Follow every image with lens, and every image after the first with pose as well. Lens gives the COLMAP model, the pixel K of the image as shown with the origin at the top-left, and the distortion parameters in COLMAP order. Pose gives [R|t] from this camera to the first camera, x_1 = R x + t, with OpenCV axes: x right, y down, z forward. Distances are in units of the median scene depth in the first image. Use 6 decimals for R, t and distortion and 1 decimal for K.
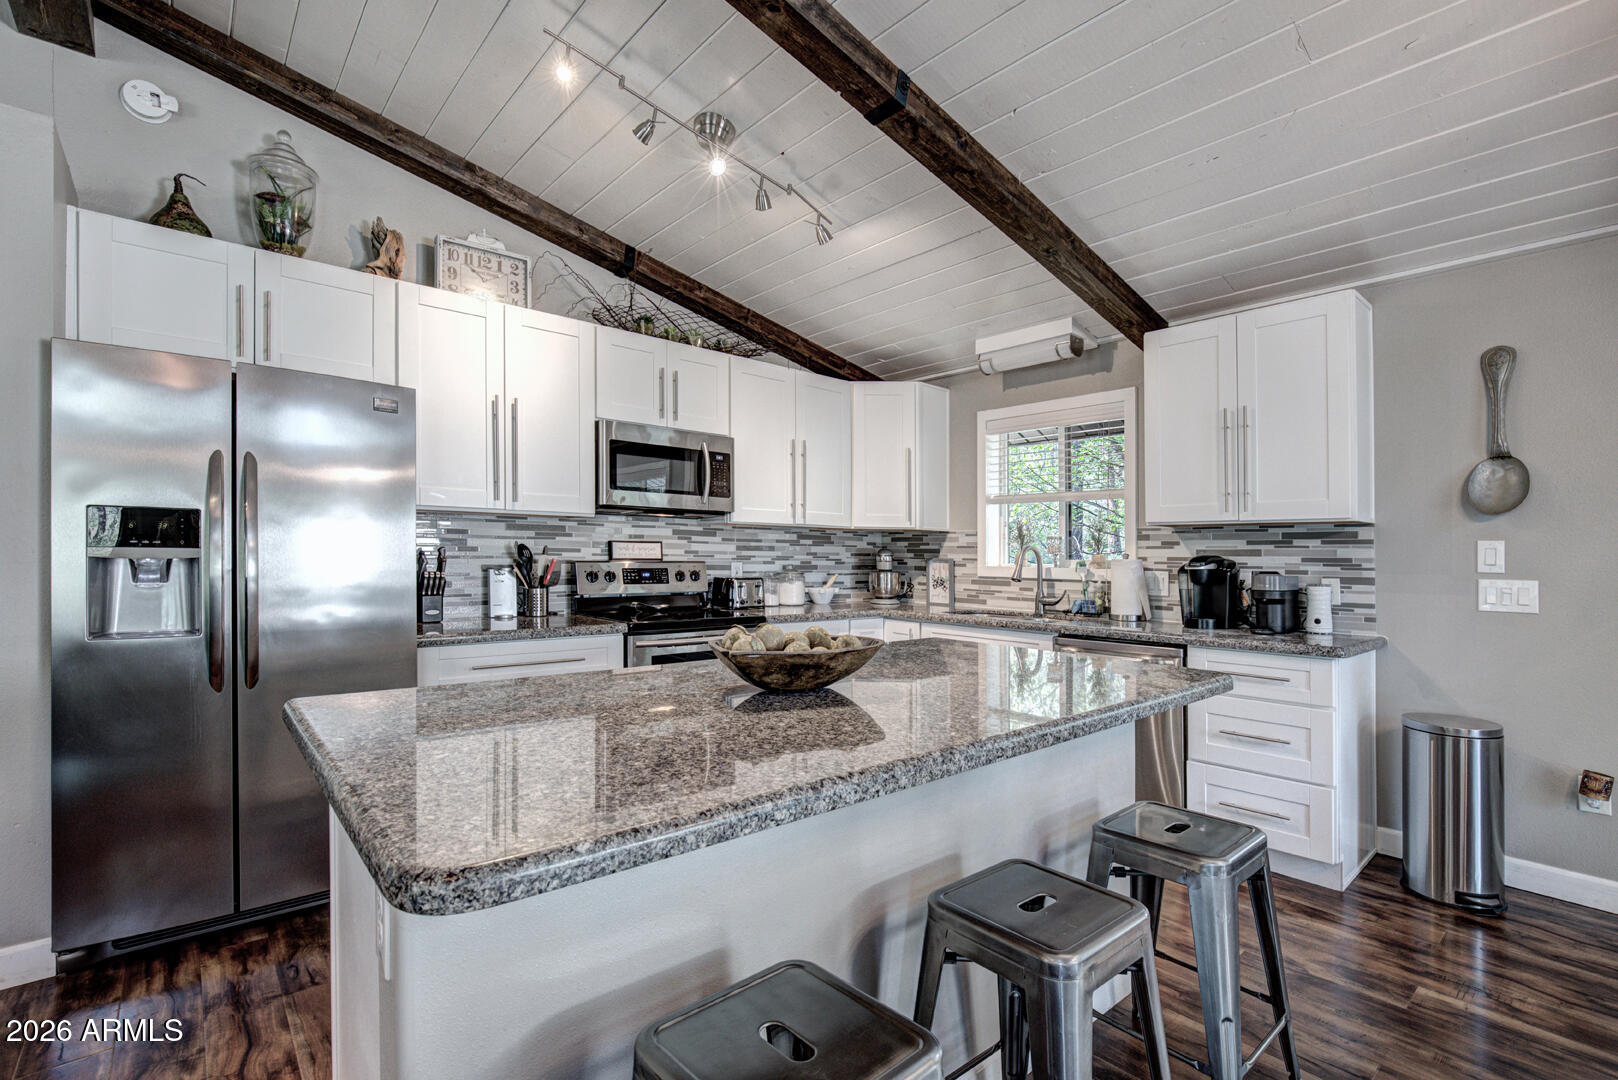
lens RADIAL K [[743.1, 0, 817.3], [0, 743.1, 547.1], [0, 0, 1]] dist [-0.014637, 0.004212]
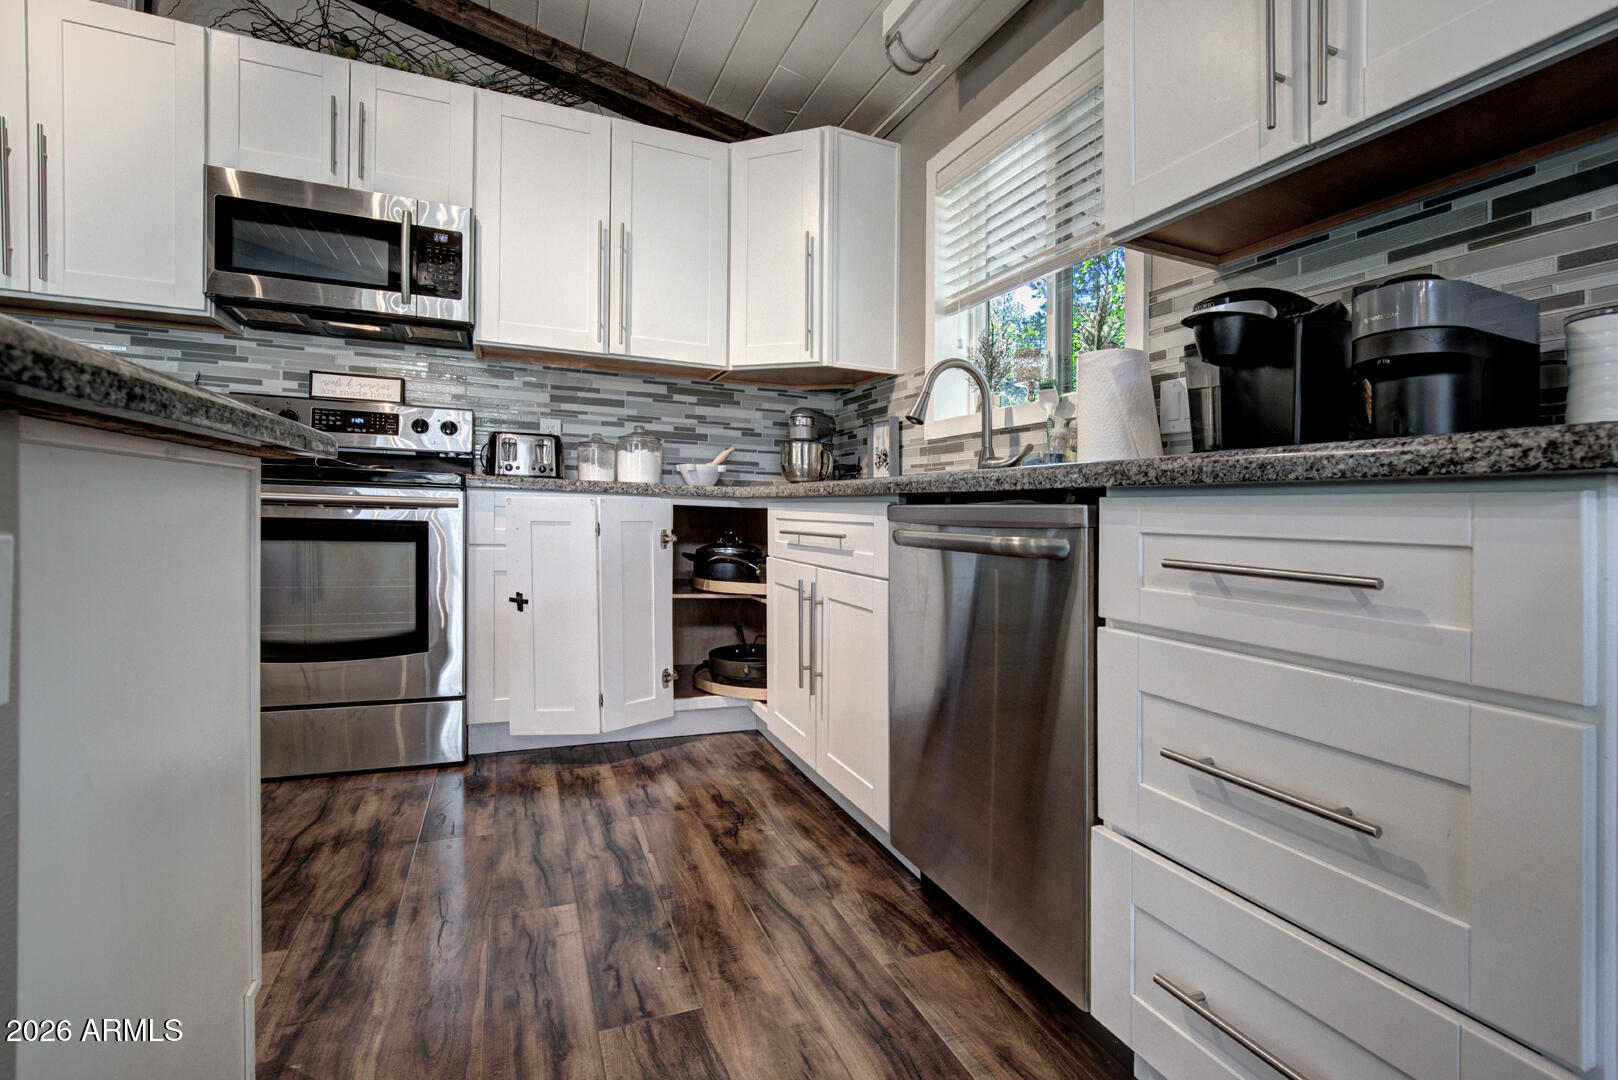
lens RADIAL K [[743.1, 0, 793.8], [0, 743.1, 496.8], [0, 0, 1]] dist [-0.014637, 0.004212]
pose [[0.942372, 0.008450, -0.334460, 0.362805], [-0.013615, 0.999821, -0.013103, 0.106824], [0.334289, 0.016902, 0.942319, 0.472786]]
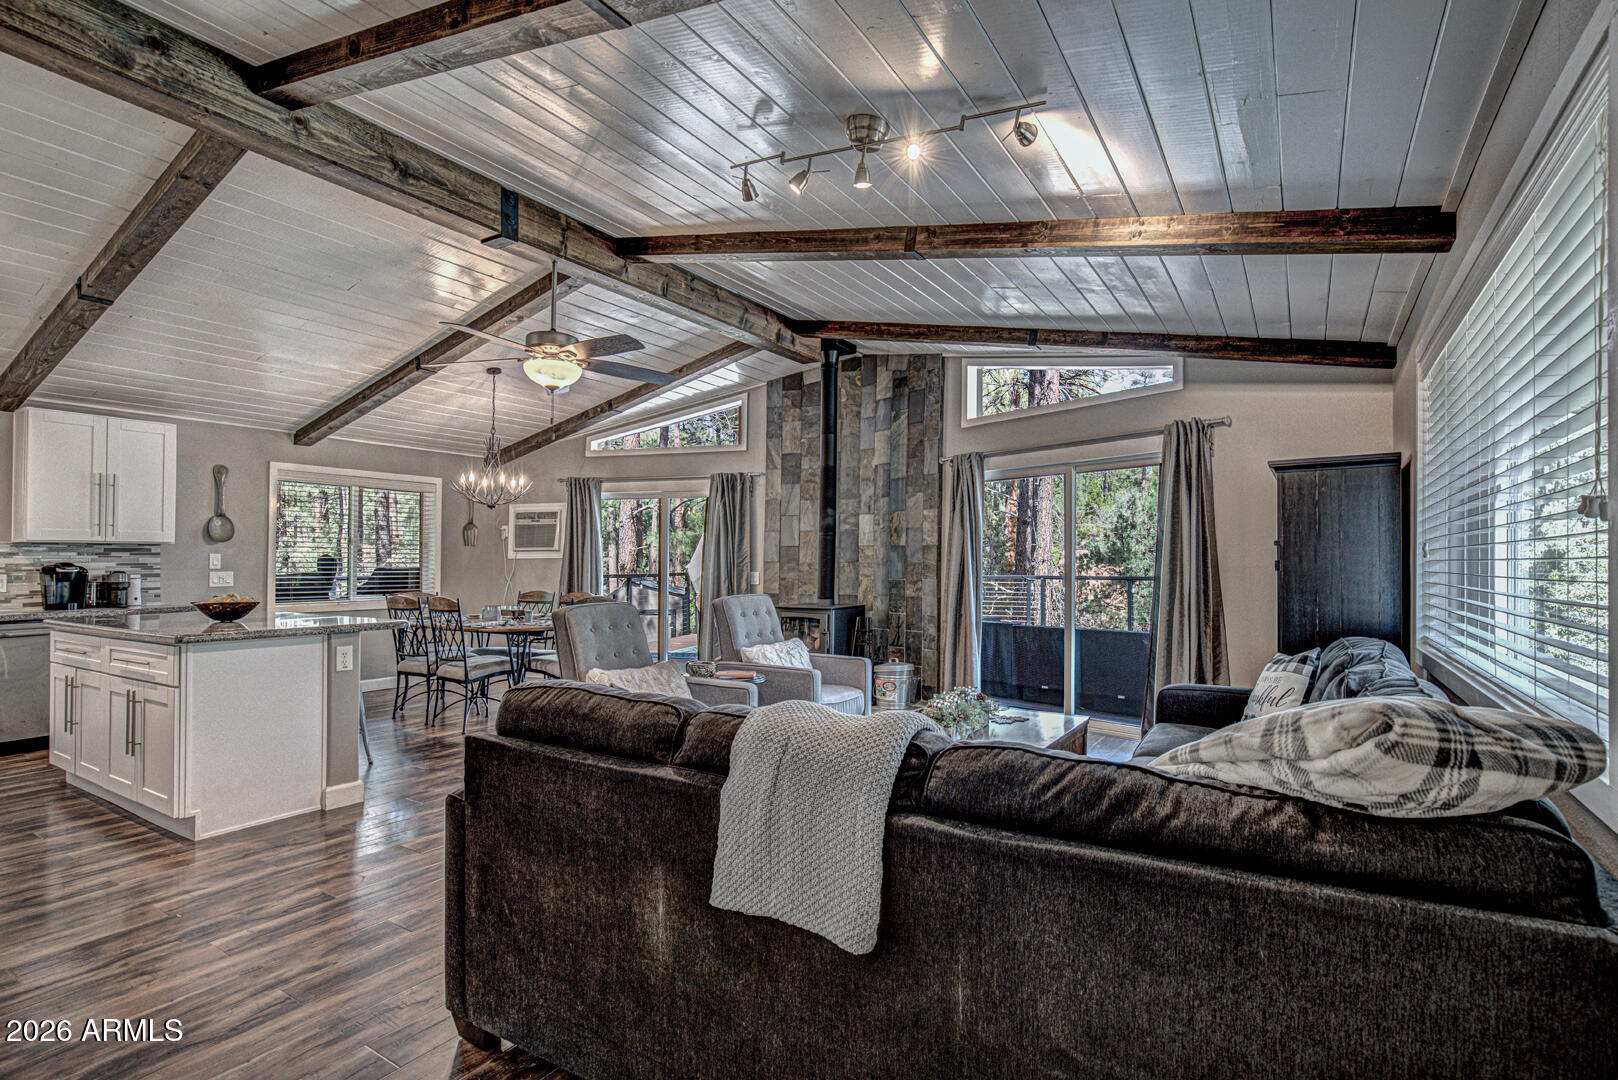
lens RADIAL K [[761.9, 0, 802.3], [0, 761.9, 534.4], [0, 0, 1]] dist [-0.028081, 0.001756]
pose [[-0.266577, 0.022390, 0.963553, -1.149573], [-0.003964, 0.999696, -0.024327, -0.013278], [-0.963805, -0.010305, -0.266408, -0.047425]]
